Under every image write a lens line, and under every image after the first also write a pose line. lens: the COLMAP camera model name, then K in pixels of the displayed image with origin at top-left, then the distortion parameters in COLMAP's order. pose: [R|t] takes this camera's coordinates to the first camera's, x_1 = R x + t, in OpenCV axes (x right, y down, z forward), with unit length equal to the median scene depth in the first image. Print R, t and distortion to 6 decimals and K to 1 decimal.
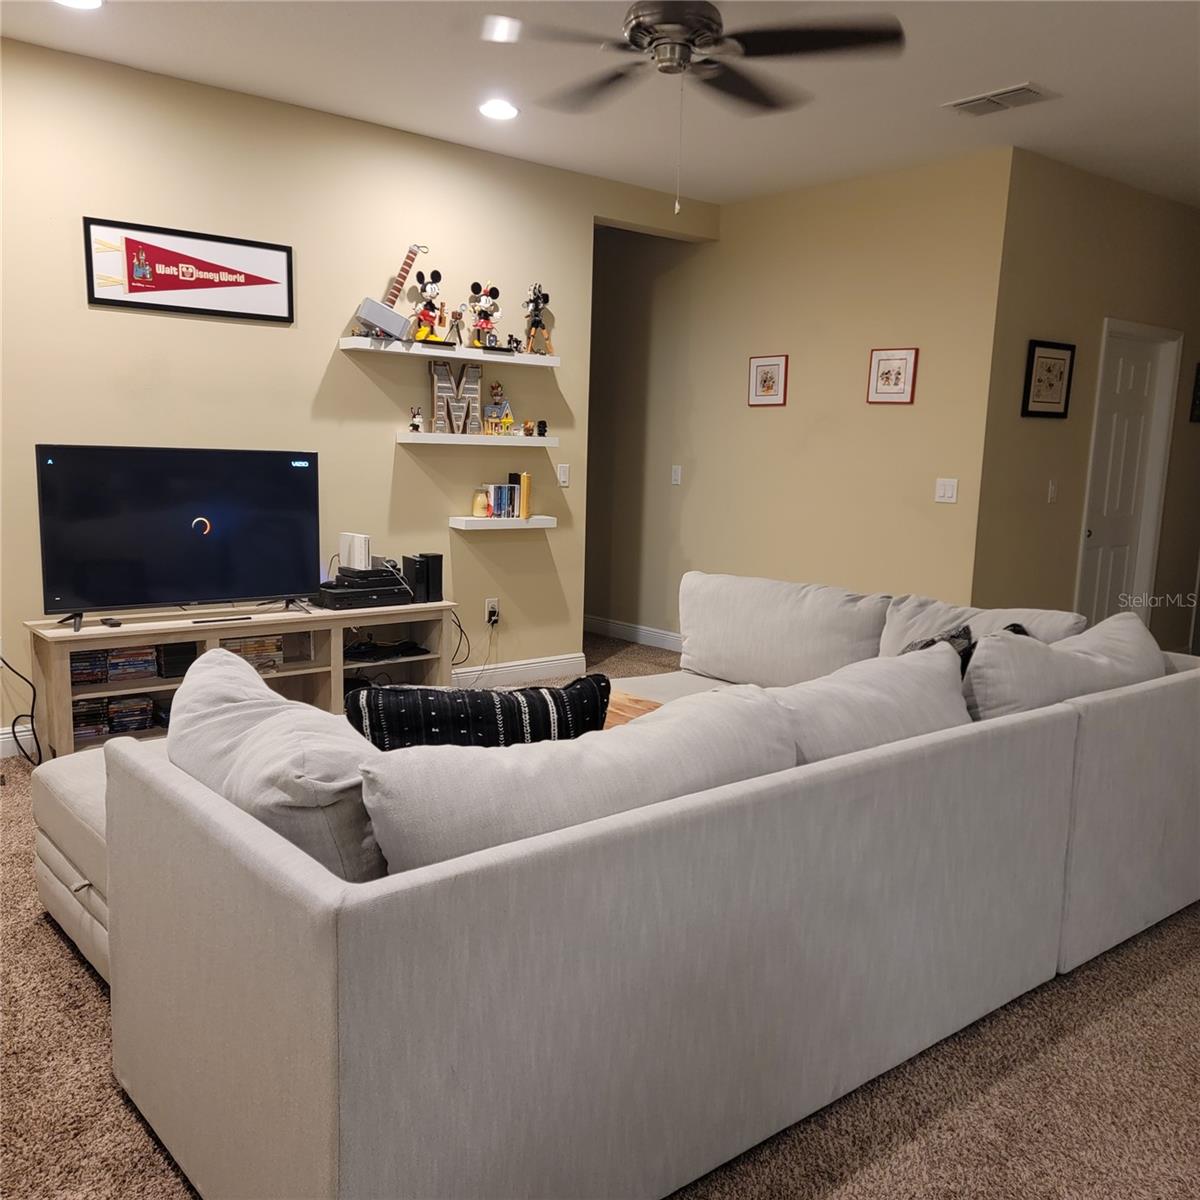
lens RADIAL K [[1089.8, 0, 599.4], [0, 1089.8, 602.6], [0, 0, 1]] dist [0.004975, 0.000000]
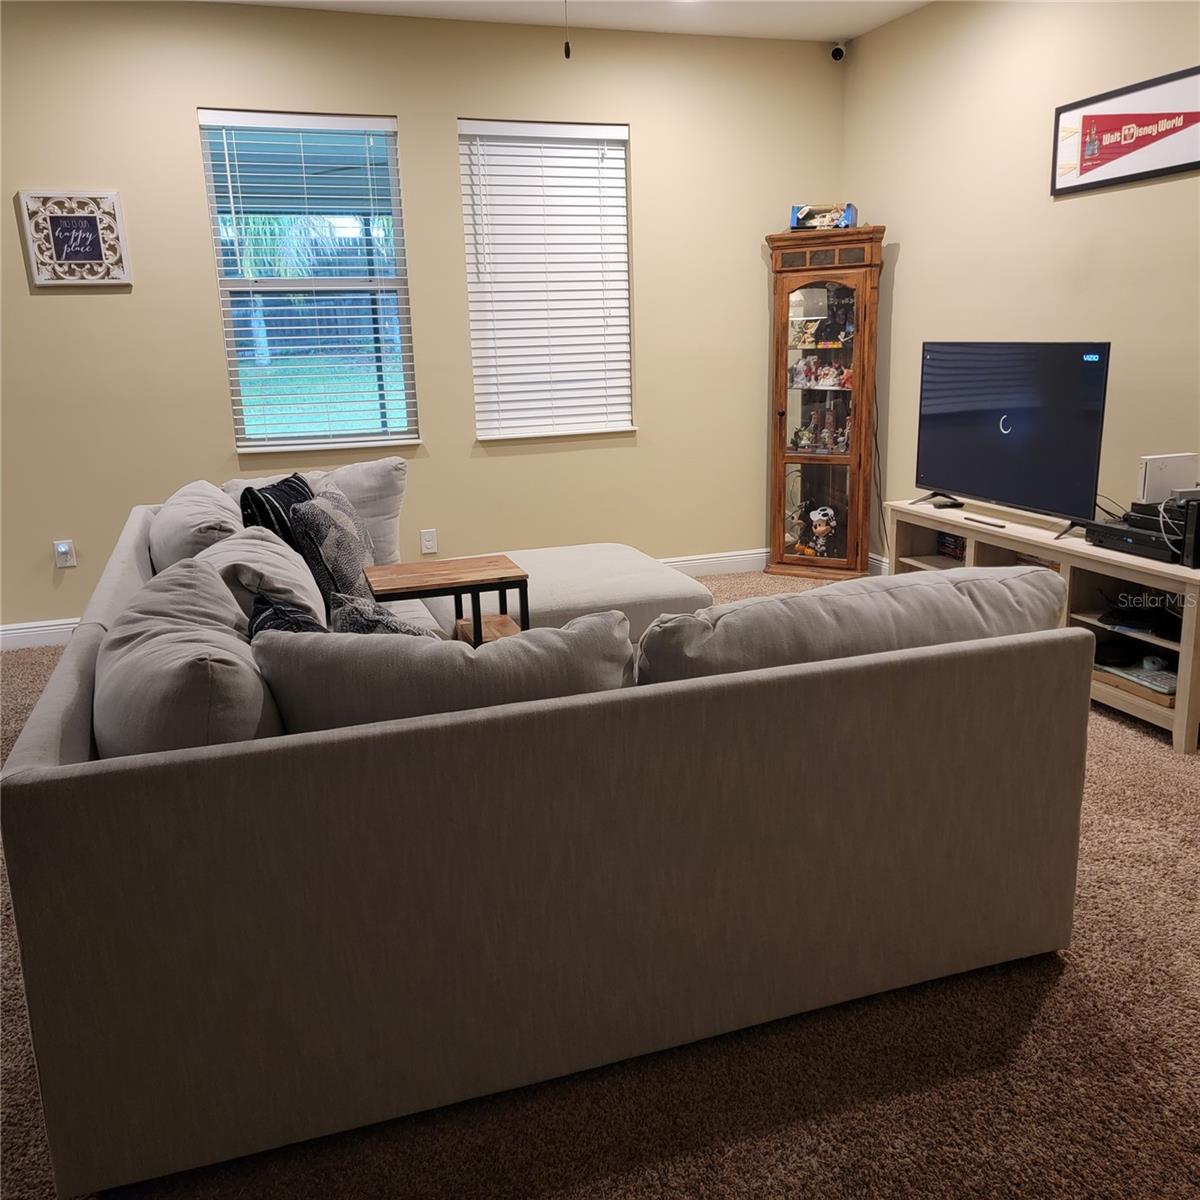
lens RADIAL K [[1089.8, 0, 601.2], [0, 1089.8, 600.7], [0, 0, 1]] dist [0.004975, 0.000000]
pose [[-0.364247, 0.203141, -0.908877, 0.653317], [-0.111498, 0.959389, 0.259115, -0.125368], [0.924604, 0.195720, -0.326804, 0.979779]]
